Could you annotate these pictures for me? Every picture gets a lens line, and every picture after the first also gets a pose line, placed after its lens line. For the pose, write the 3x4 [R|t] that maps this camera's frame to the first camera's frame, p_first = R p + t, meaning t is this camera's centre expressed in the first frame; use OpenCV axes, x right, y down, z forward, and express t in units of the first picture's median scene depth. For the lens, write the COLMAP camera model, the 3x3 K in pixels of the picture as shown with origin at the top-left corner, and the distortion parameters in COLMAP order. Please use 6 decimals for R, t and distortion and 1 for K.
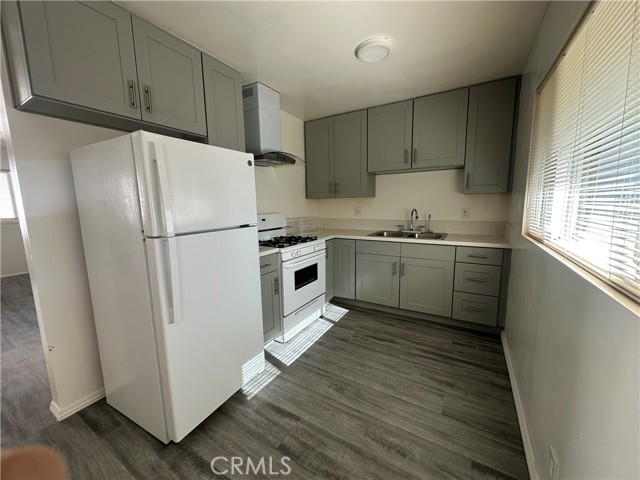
lens RADIAL K [[253.4, 0, 320.2], [0, 253.4, 239.2], [0, 0, 1]] dist [-0.000332, 0.000260]
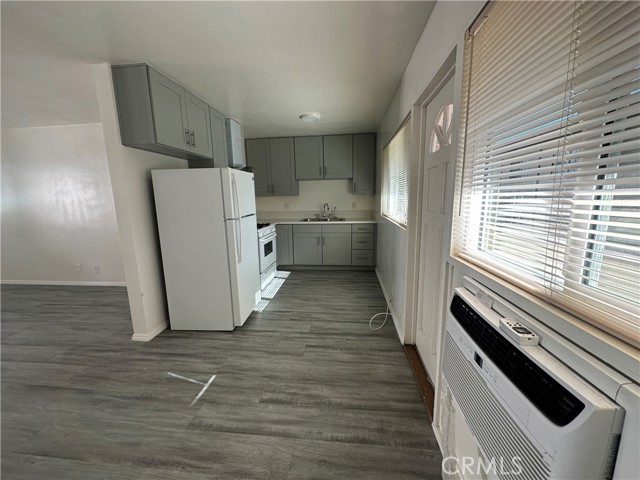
lens RADIAL K [[253.4, 0, 319.5], [0, 253.4, 239.3], [0, 0, 1]] dist [-0.000332, 0.000260]
pose [[0.910801, -0.071386, 0.406627, -0.424657], [0.063070, 0.997435, 0.033835, 0.064029], [-0.408000, -0.005171, 0.912967, -0.564431]]
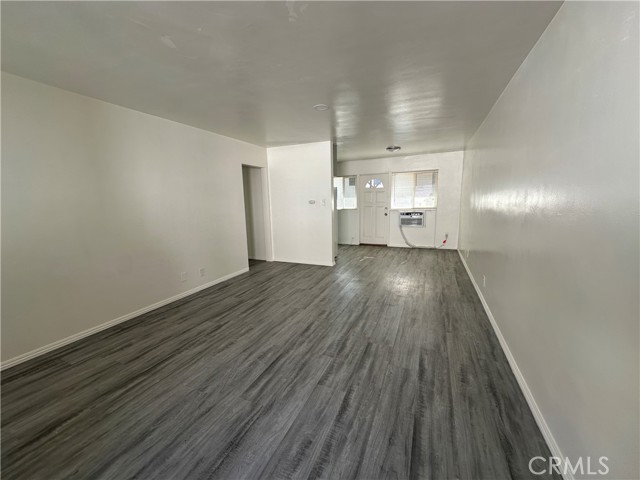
lens RADIAL K [[253.4, 0, 321.0], [0, 253.4, 236.6], [0, 0, 1]] dist [-0.000332, 0.000260]
pose [[-0.122115, -0.128584, 0.984151, -2.774999], [0.160959, 0.975881, 0.147476, -0.118692], [-0.979377, 0.176417, -0.098473, 0.923478]]
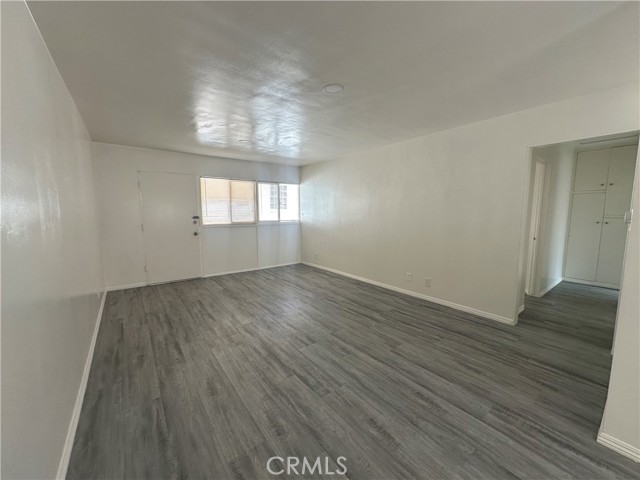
lens RADIAL K [[253.4, 0, 319.0], [0, 253.4, 238.6], [0, 0, 1]] dist [-0.000332, 0.000260]
pose [[0.924804, 0.054724, -0.376488, -1.141454], [-0.064724, 0.997806, -0.013953, 0.016907], [0.374899, 0.037272, 0.926316, -0.171643]]
